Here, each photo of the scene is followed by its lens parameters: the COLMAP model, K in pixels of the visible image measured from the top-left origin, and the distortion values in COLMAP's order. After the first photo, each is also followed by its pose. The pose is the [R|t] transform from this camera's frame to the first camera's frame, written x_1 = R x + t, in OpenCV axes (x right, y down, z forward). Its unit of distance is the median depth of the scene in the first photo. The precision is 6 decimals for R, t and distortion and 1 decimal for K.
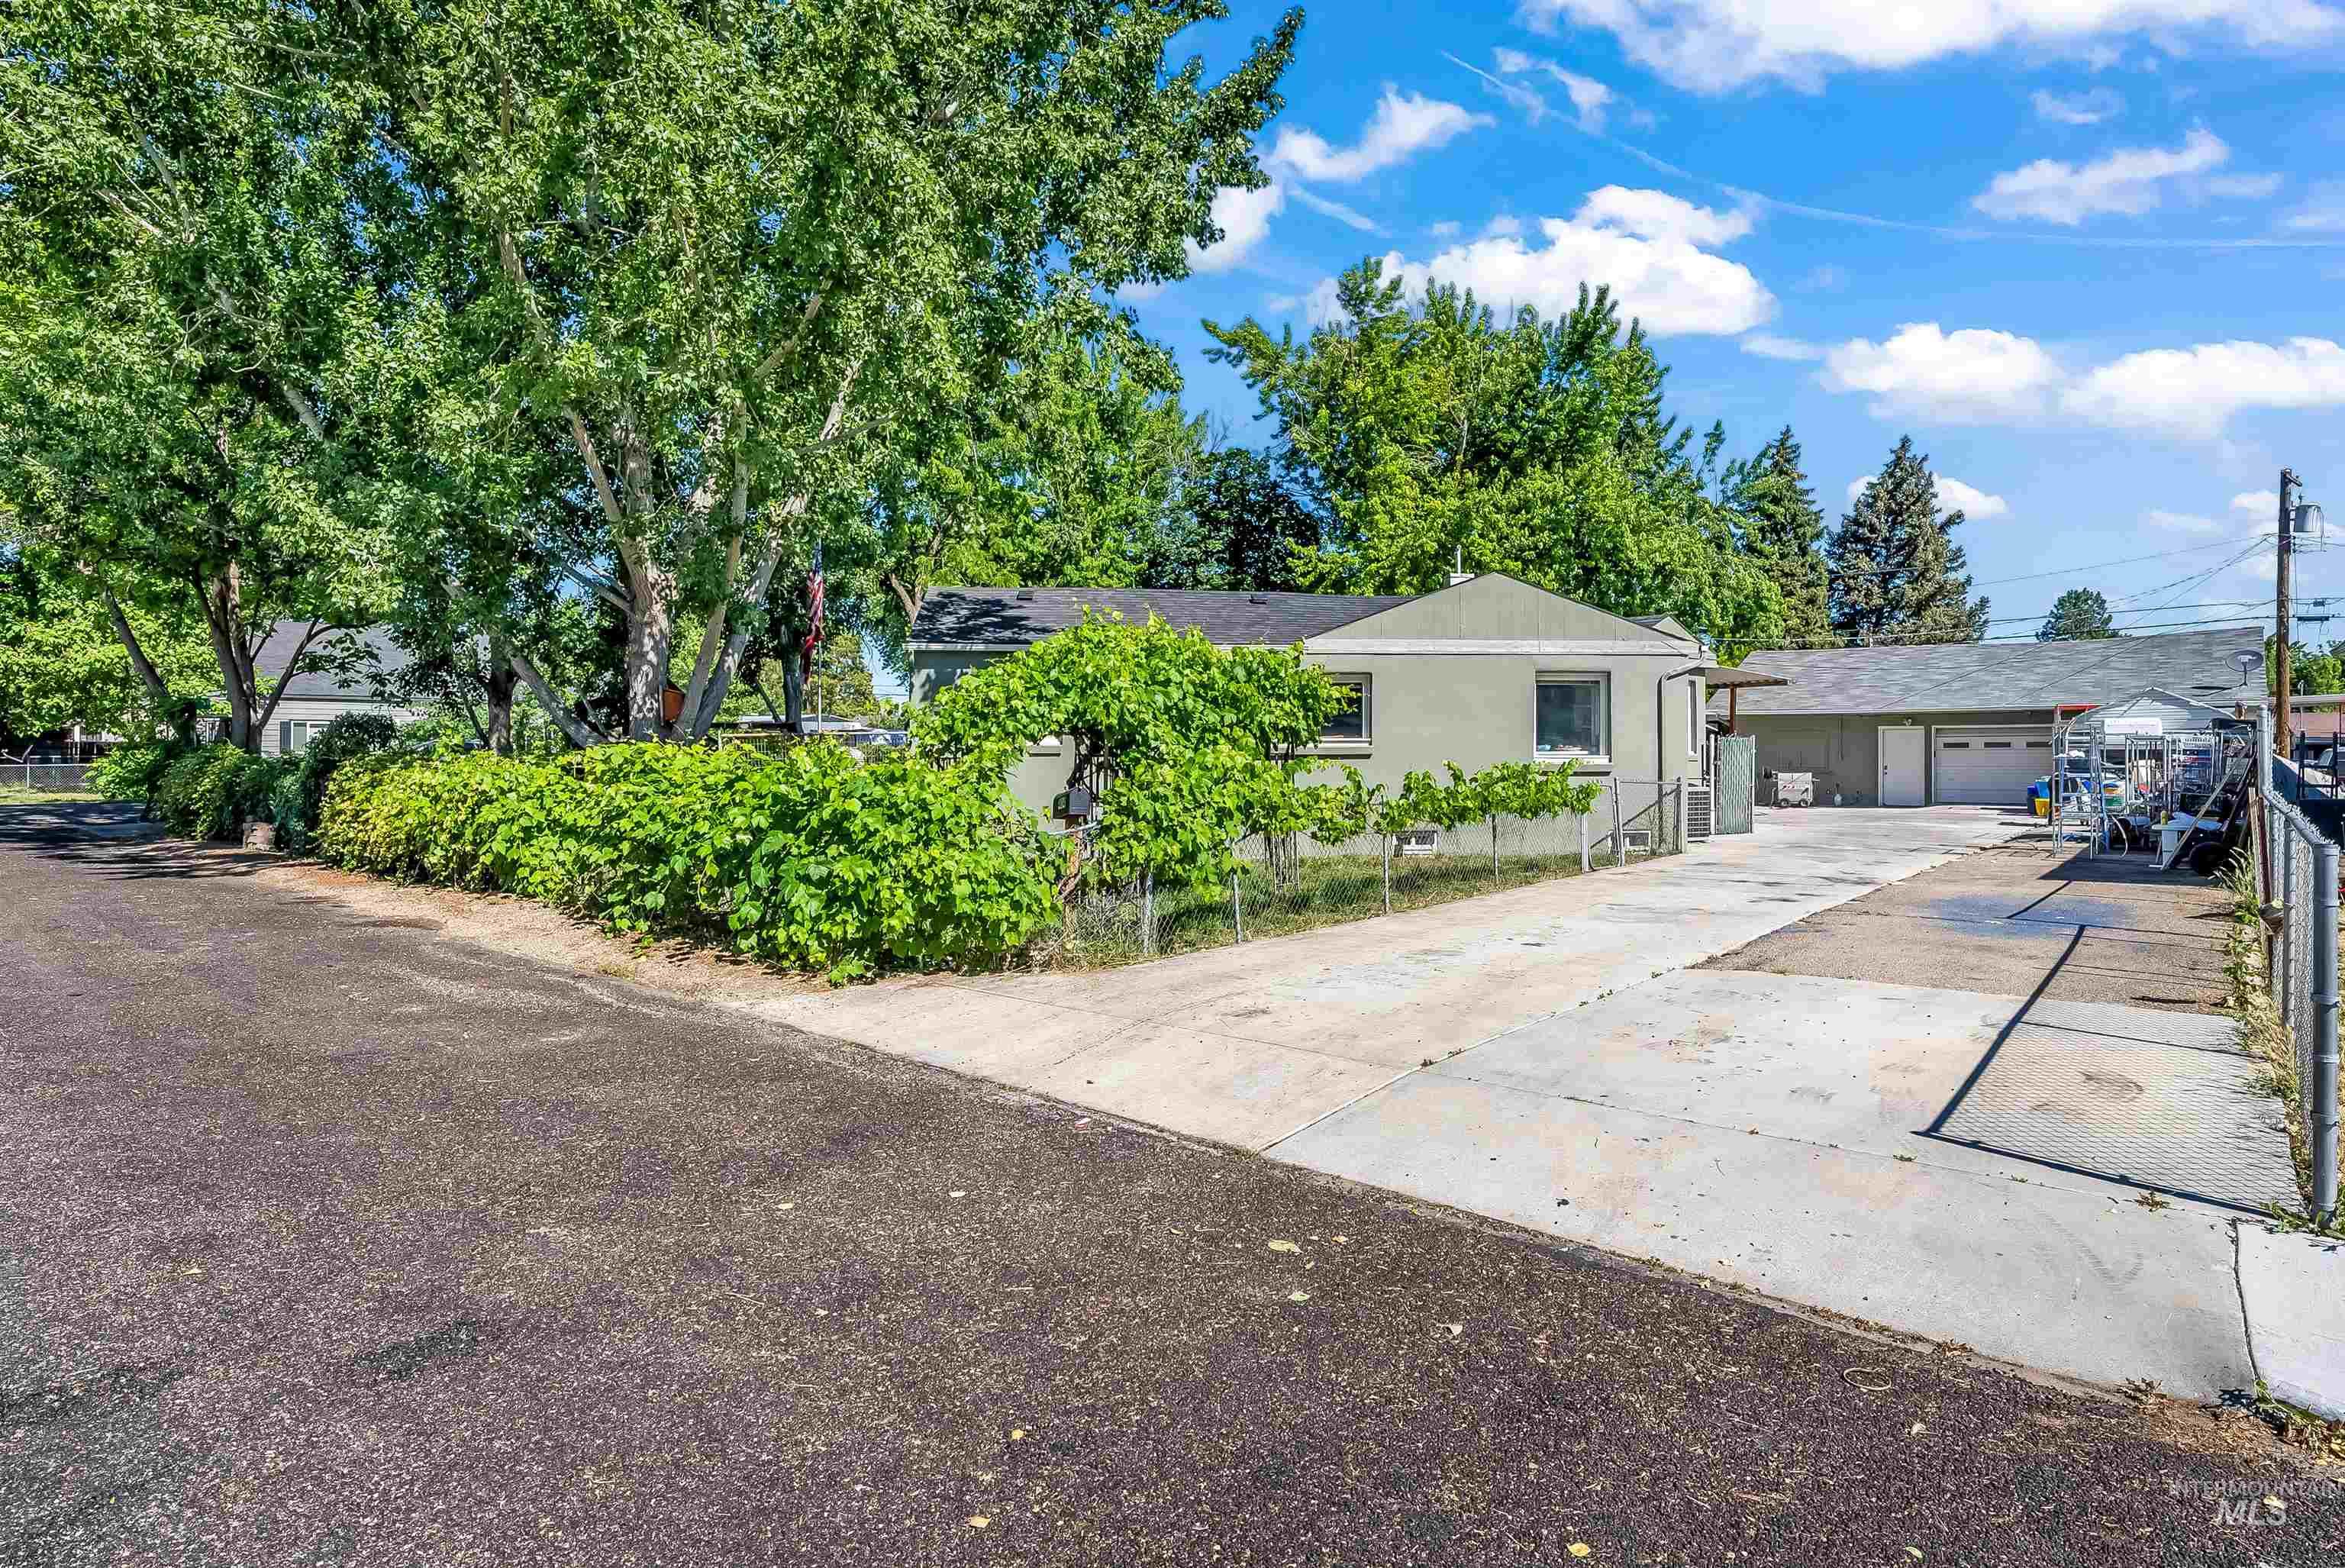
lens RADIAL K [[1226.6, 0, 1172.8], [0, 1226.6, 768.1], [0, 0, 1]] dist [-0.002090, -0.000489]
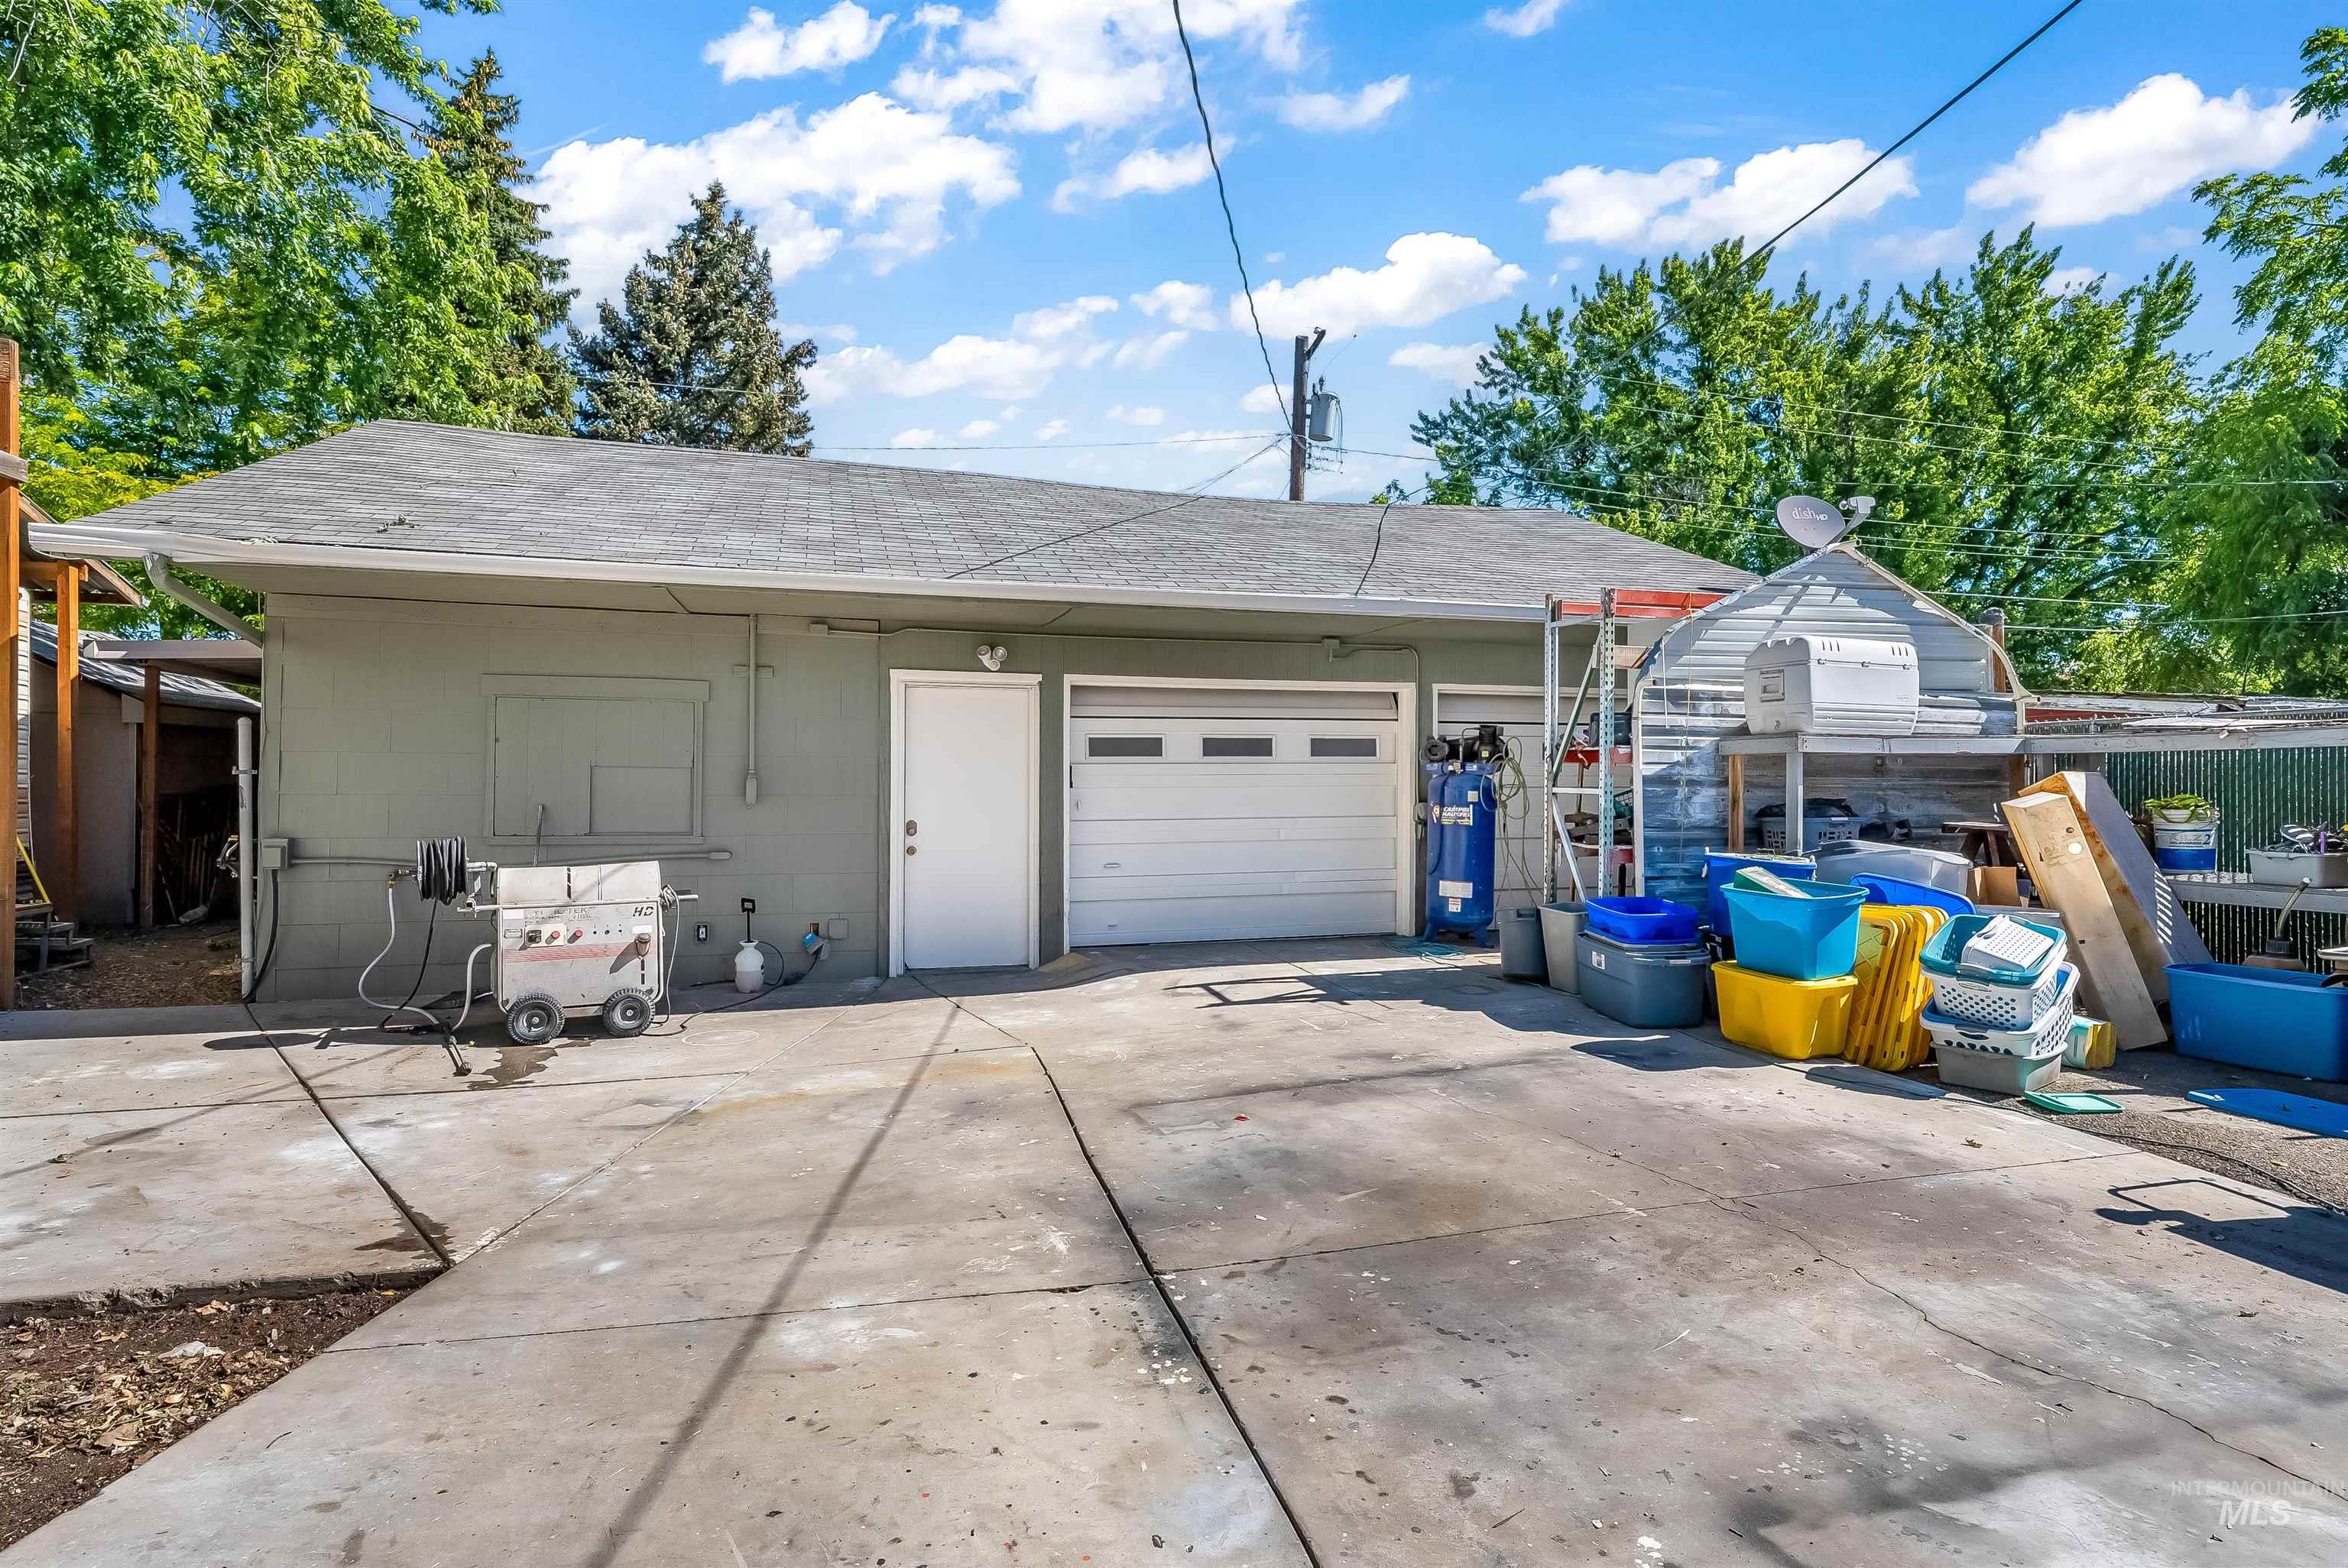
lens RADIAL K [[1267.2, 0, 1178.2], [0, 1267.2, 780.1], [0, 0, 1]] dist [-0.002736, -0.000050]
pose [[0.557998, 0.009815, 0.829784, 0.340223], [0.007472, 0.999830, -0.016851, -0.004923], [-0.829809, 0.015604, 0.557830, 0.701210]]
